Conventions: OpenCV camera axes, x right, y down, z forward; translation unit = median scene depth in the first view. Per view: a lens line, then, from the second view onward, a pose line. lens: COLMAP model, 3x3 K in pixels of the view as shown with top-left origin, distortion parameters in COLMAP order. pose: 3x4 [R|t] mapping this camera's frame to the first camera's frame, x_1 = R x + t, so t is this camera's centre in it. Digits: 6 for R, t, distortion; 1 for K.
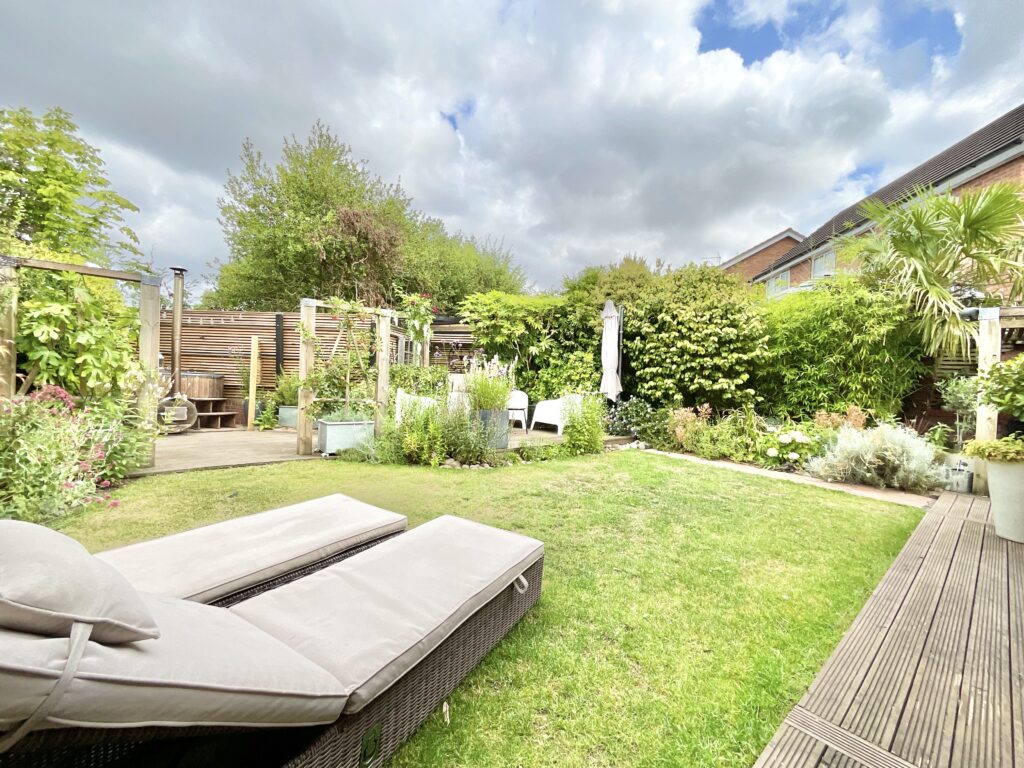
lens RADIAL K [[416.5, 0, 511.3], [0, 416.5, 383.6], [0, 0, 1]] dist [-0.002001, -0.003711]
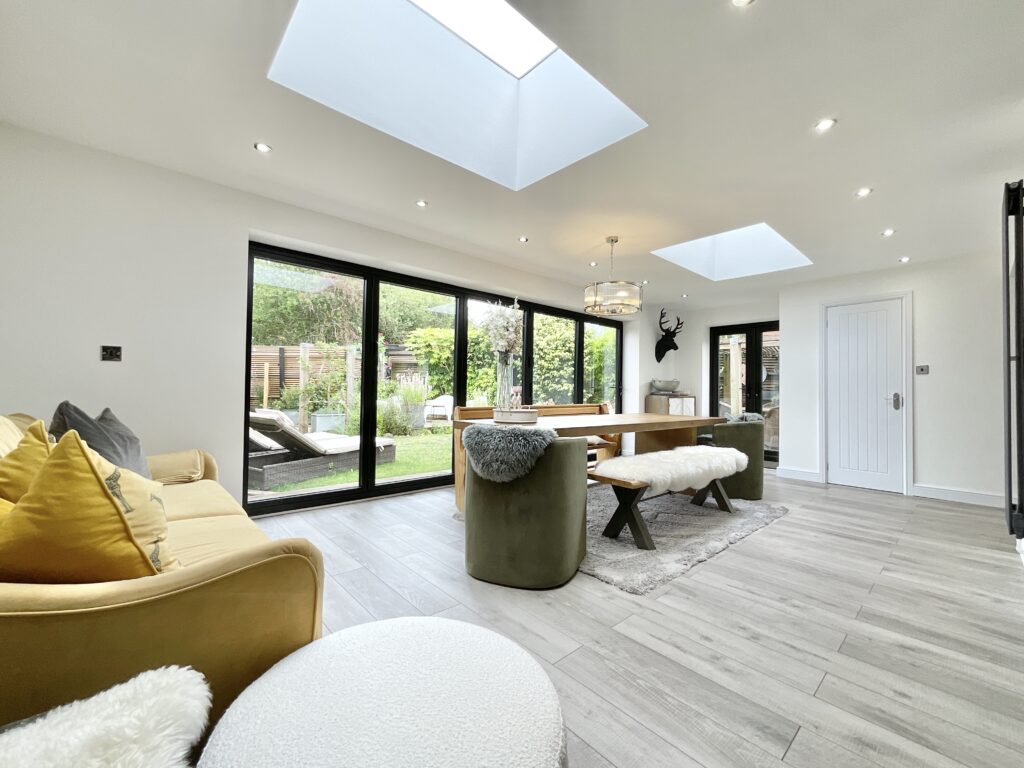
lens RADIAL K [[416.5, 0, 512.9], [0, 416.5, 385.1], [0, 0, 1]] dist [-0.002001, -0.003711]
pose [[0.999135, -0.025706, 0.032677, 0.209915], [0.026405, 0.999428, -0.021143, 0.018893], [-0.032115, 0.021987, 0.999242, -0.500650]]
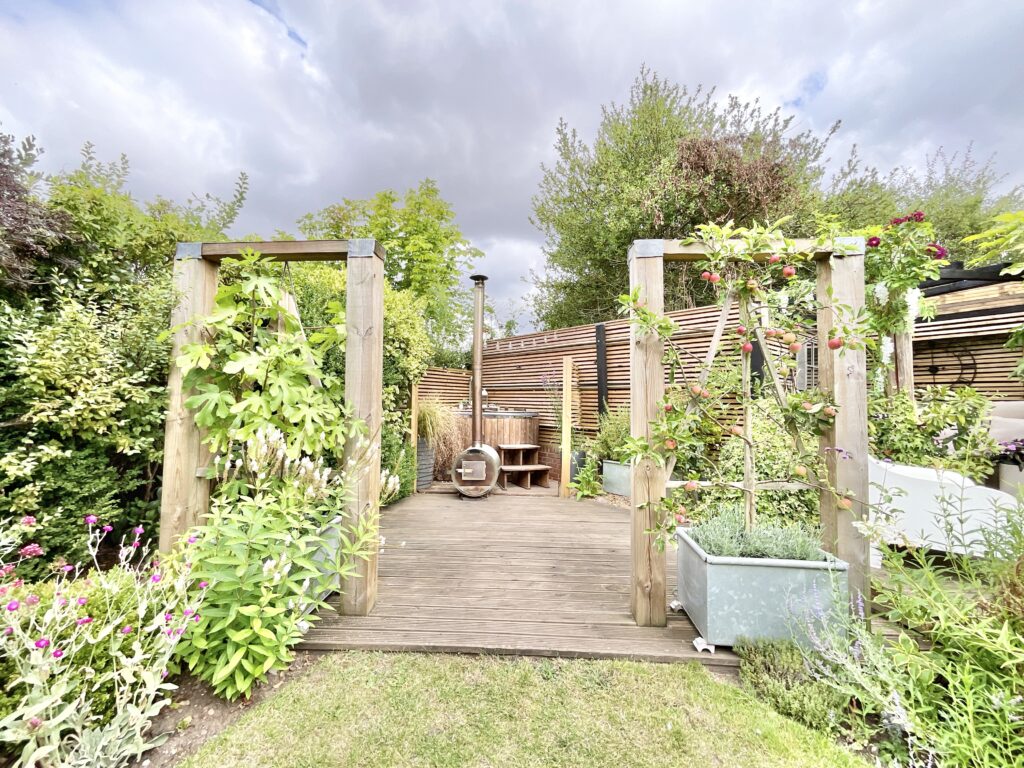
lens RADIAL K [[416.5, 0, 513.0], [0, 416.5, 384.2], [0, 0, 1]] dist [-0.002001, -0.003711]
pose [[0.736589, -0.055330, -0.674074, -0.210306], [0.011608, 0.997536, -0.069196, -0.022355], [0.676242, 0.043144, 0.735416, 0.409763]]
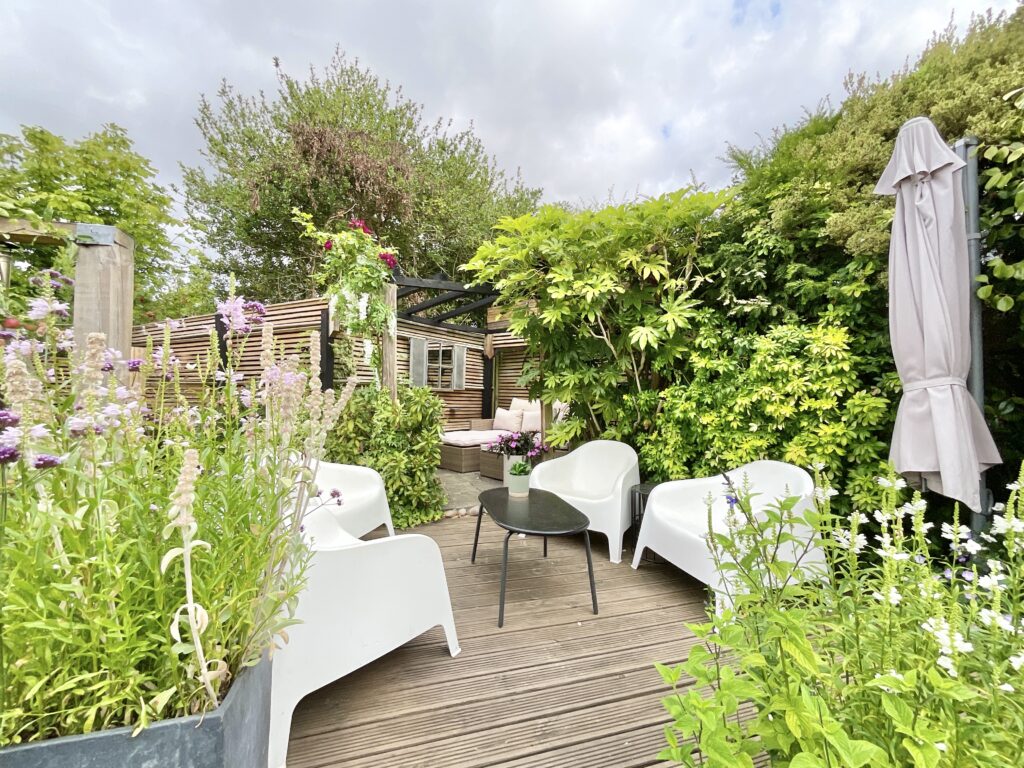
lens RADIAL K [[416.5, 0, 513.5], [0, 416.5, 382.8], [0, 0, 1]] dist [-0.002001, -0.003711]
pose [[0.914177, -0.041263, -0.403210, 0.097584], [0.023549, 0.998531, -0.048796, -0.024091], [0.404631, 0.035113, 0.913806, 0.631383]]
